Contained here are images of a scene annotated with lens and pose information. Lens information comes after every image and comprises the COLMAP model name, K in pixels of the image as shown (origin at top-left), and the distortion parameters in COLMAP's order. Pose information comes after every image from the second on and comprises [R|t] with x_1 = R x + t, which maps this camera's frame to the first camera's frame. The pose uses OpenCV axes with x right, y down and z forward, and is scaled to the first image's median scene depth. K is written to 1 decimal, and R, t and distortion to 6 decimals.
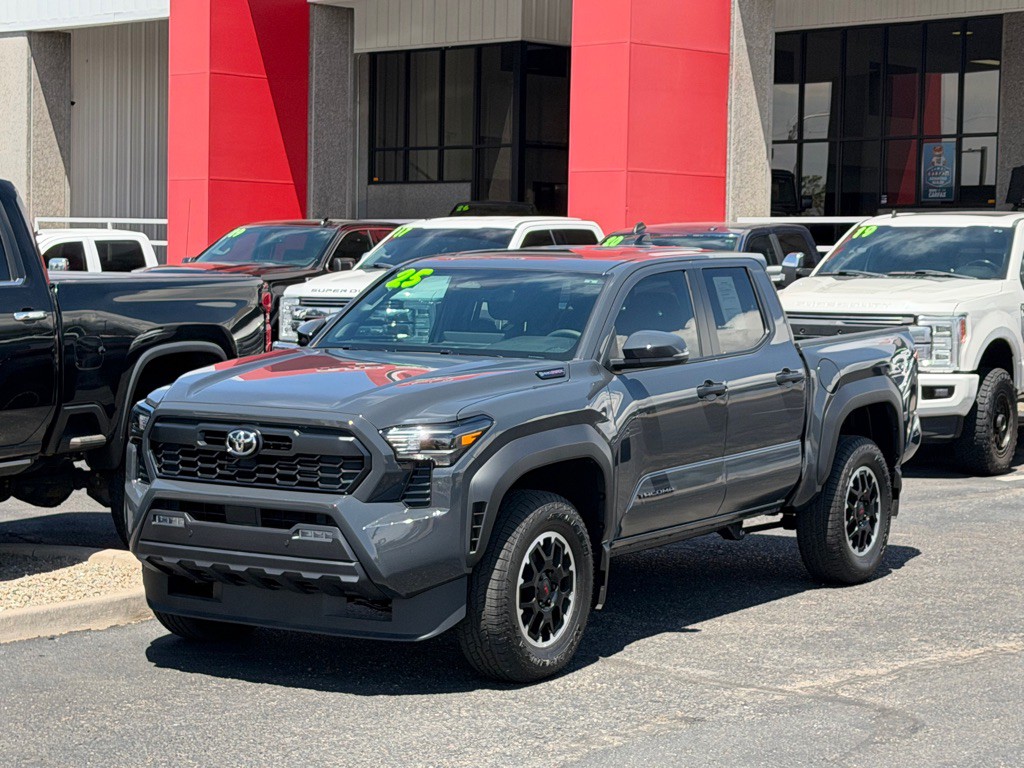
lens RADIAL K [[2282.7, 0, 512.0], [0, 2282.7, 384.0], [0, 0, 1]] dist [0.136857, -0.018743]
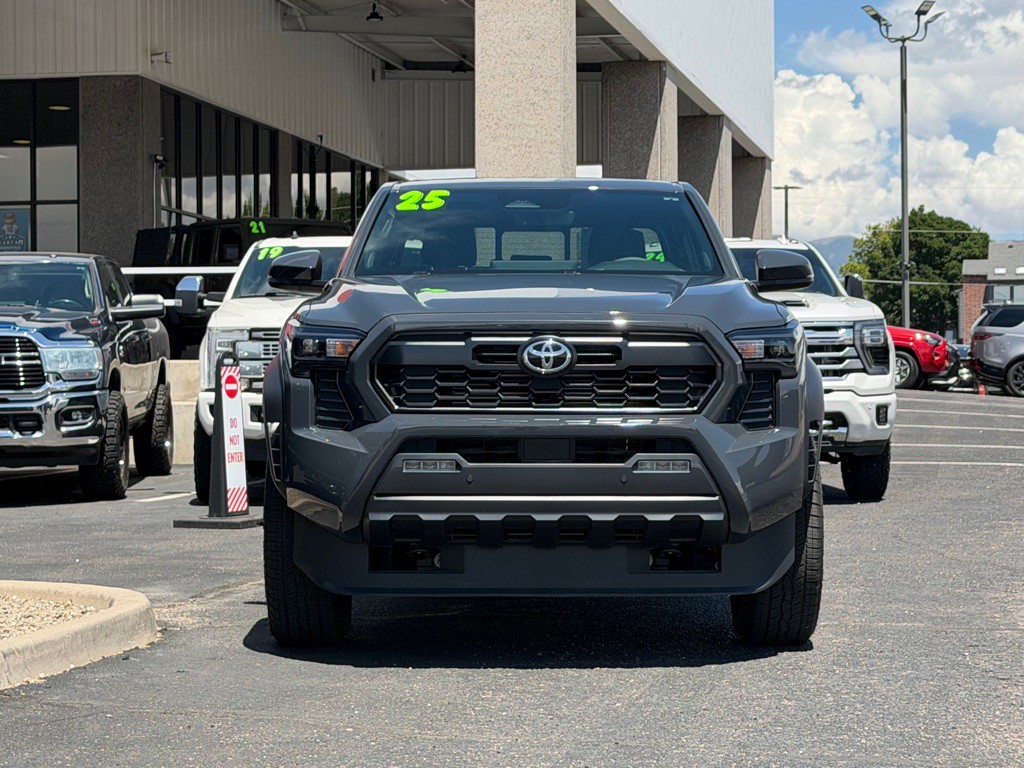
lens RADIAL K [[2302.5, 0, 553.5], [0, 2302.5, 372.4], [0, 0, 1]] dist [0.149758, 0.013897]
pose [[0.843263, -0.014251, 0.537312, -0.207834], [0.047603, 0.997700, -0.048248, 0.026633], [-0.535388, 0.066264, 0.842003, 0.128604]]
